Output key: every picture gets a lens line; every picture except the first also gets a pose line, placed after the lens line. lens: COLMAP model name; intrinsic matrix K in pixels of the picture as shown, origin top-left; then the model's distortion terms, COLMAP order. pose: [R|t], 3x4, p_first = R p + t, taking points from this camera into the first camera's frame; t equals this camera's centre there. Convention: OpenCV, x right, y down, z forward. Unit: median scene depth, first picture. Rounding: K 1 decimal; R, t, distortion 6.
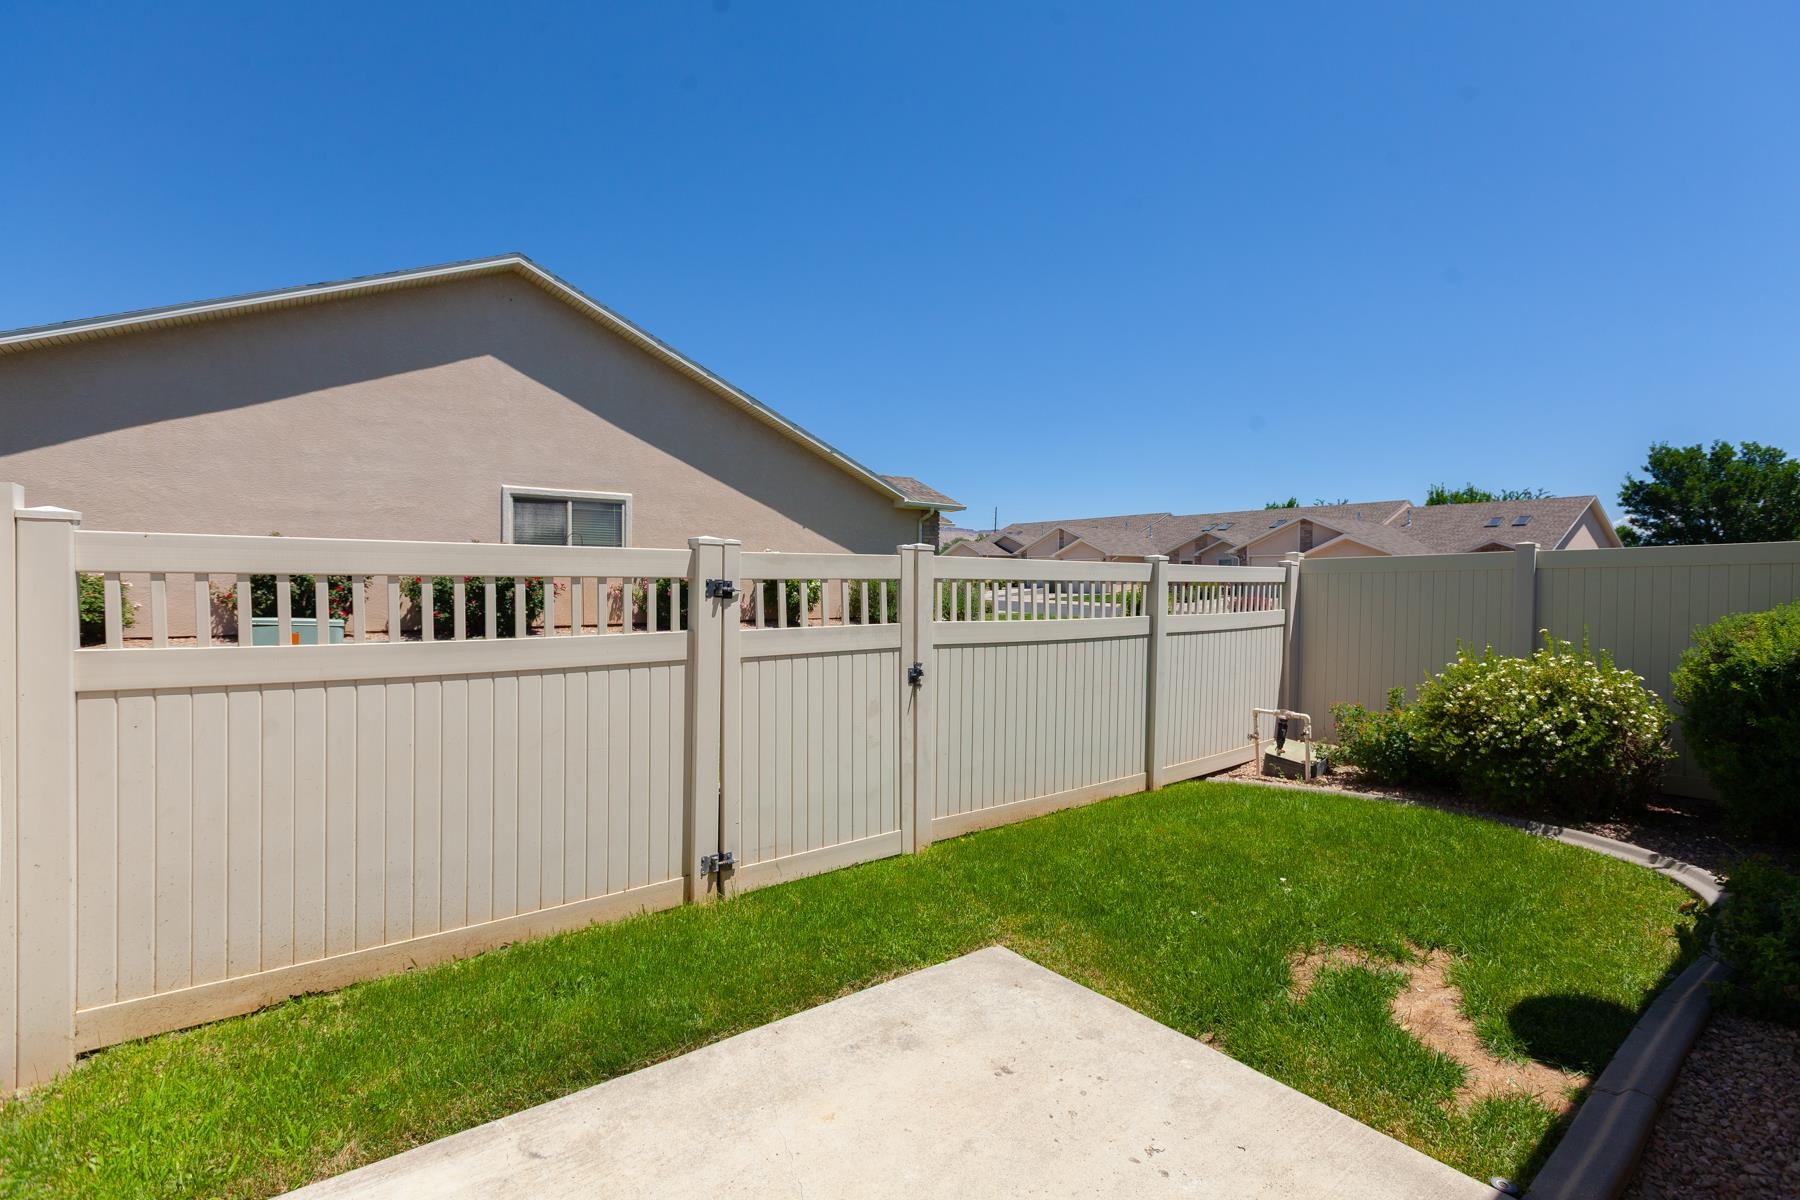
lens RADIAL K [[808.3, 0, 911.4], [0, 808.3, 591.7], [0, 0, 1]] dist [0.001209, -0.000010]
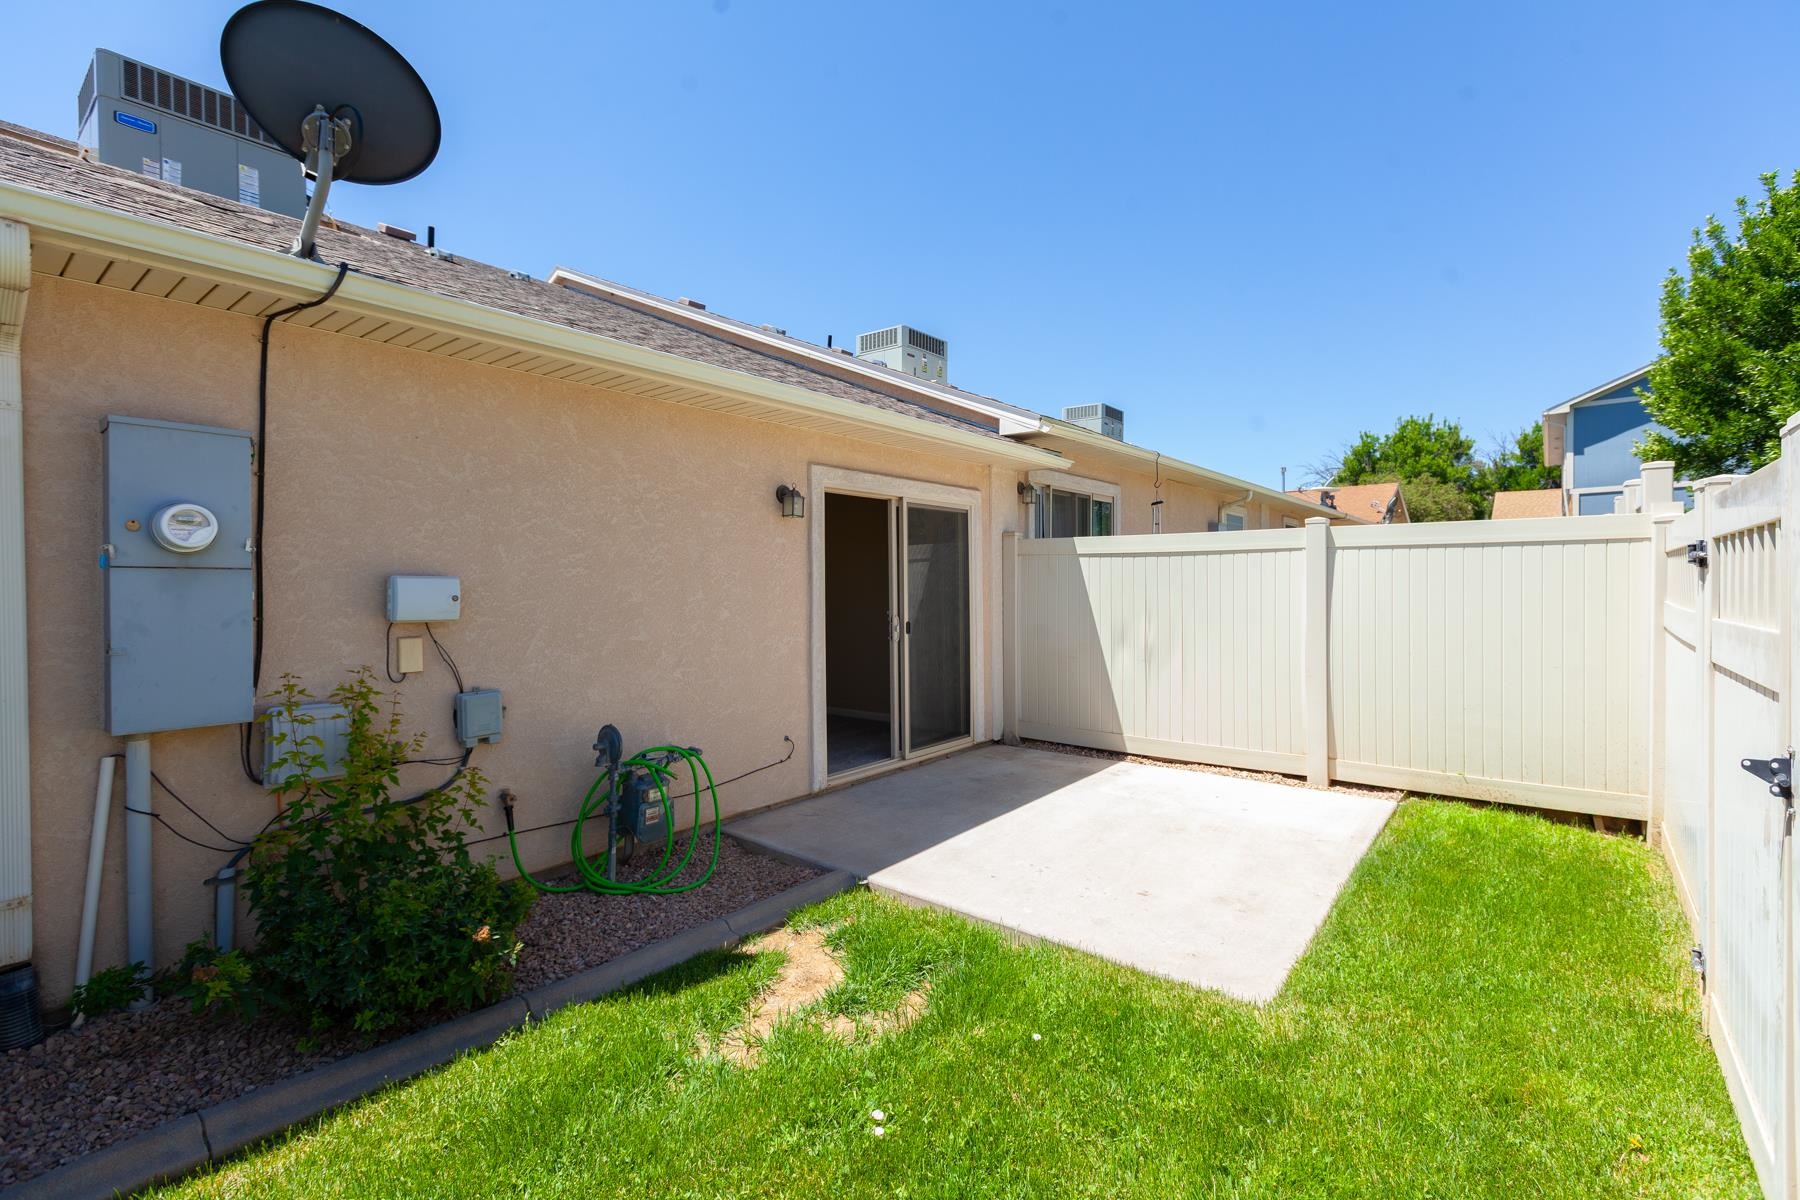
lens RADIAL K [[806.0, 0, 905.9], [0, 806.0, 595.6], [0, 0, 1]] dist [0.003300, 0.000170]
pose [[-0.970606, 0.007163, -0.240568, 0.286265], [0.001383, 0.999707, 0.024186, 0.007124], [0.240671, 0.023142, -0.970331, 0.751087]]
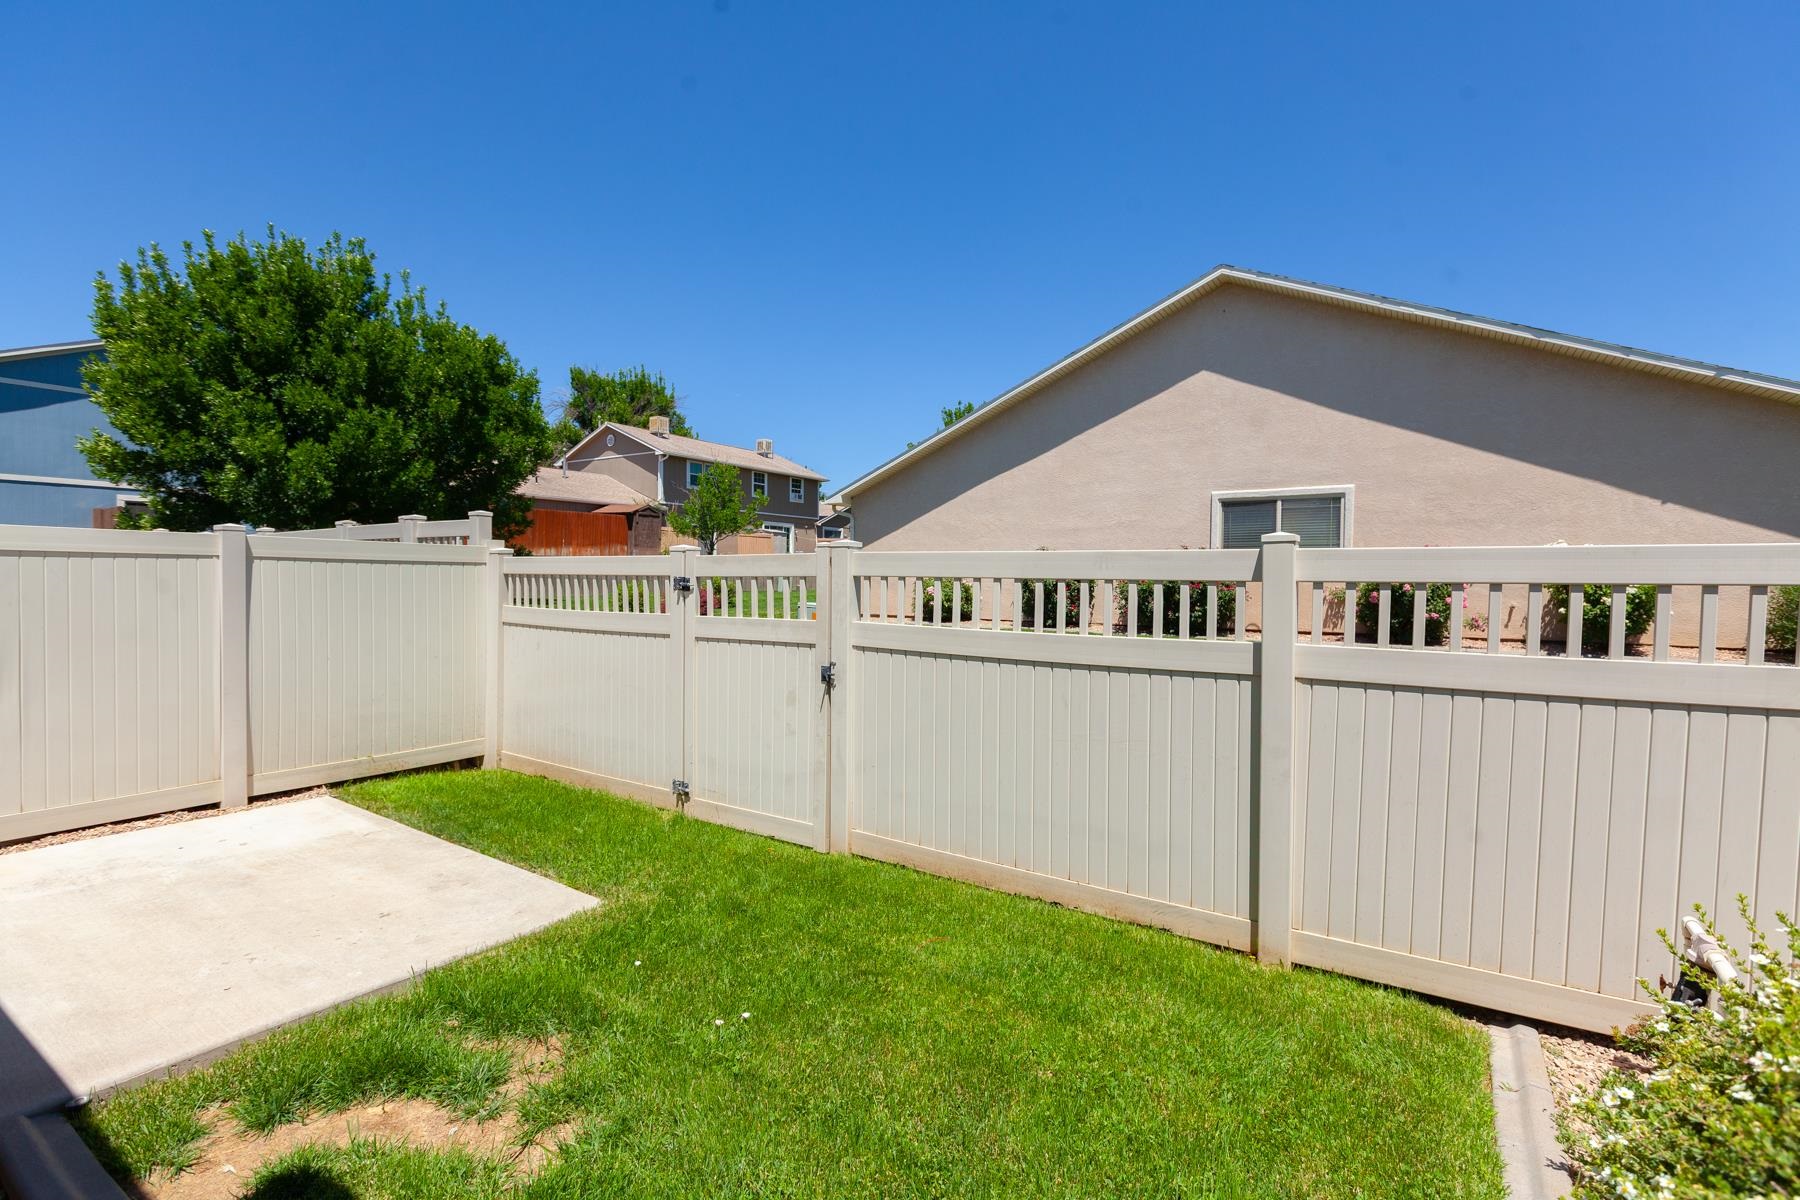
lens RADIAL K [[809.8, 0, 900.0], [0, 809.8, 600.0], [0, 0, 1]] dist [0.001743, -0.000355]
pose [[0.326441, 0.022017, -0.944961, 0.577847], [-0.019609, 0.999671, 0.016518, -0.002904], [0.945014, 0.013138, 0.326765, 0.455016]]
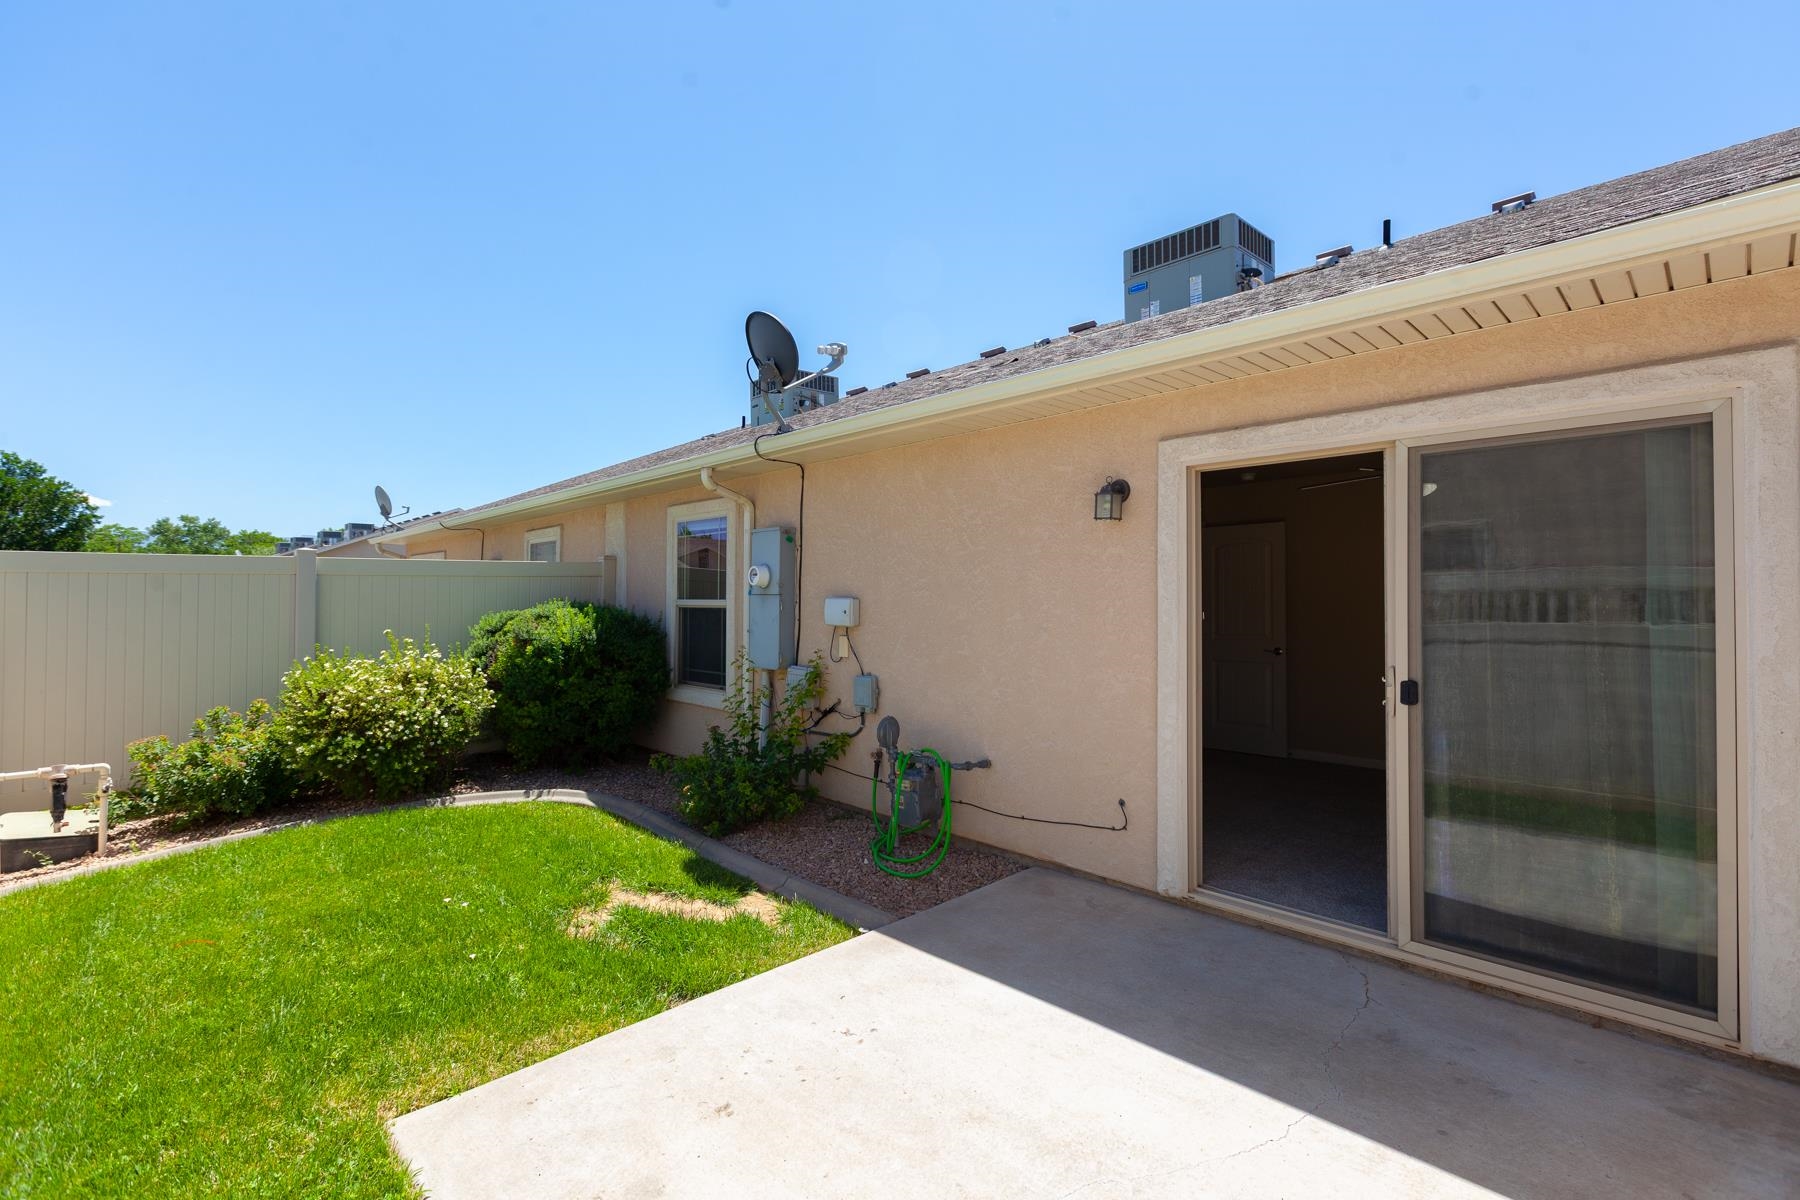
lens RADIAL K [[809.8, 0, 900.0], [0, 809.8, 600.0], [0, 0, 1]] dist [0.001743, -0.000355]
pose [[-0.108321, -0.000295, 0.994116, -0.263986], [0.010122, 0.999948, 0.001399, 0.008133], [-0.994064, 0.010214, -0.108312, 0.294346]]
